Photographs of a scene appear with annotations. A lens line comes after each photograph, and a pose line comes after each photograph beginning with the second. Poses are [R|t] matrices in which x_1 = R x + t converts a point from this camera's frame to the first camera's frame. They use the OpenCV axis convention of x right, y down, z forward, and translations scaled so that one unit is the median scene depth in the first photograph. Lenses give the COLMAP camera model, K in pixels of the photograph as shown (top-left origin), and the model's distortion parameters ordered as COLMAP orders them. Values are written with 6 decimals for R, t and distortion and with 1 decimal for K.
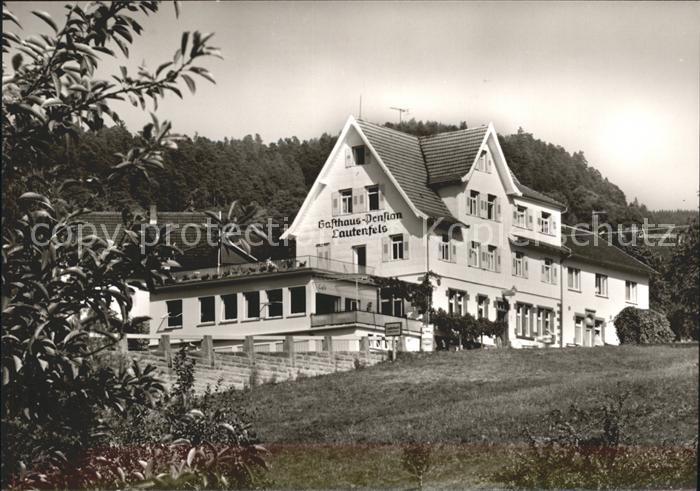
lens RADIAL K [[2252.7, 0, 350.0], [0, 2252.7, 245.5], [0, 0, 1]] dist [0.055012, -0.411563]
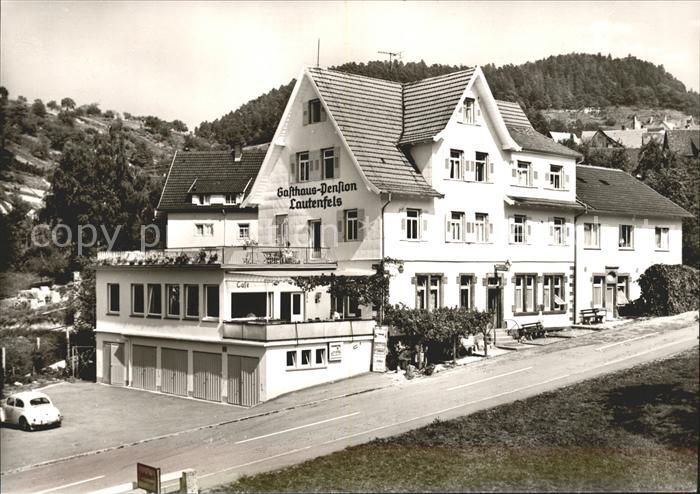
lens RADIAL K [[1056.4, 0, 350.0], [0, 1056.4, 247.0], [0, 0, 1]] dist [0.026994, 0.096575]
pose [[0.980828, -0.004981, -0.194809, 0.092783], [0.028664, 0.992488, 0.118939, -0.036157], [0.192753, -0.122243, 0.973603, 0.606507]]
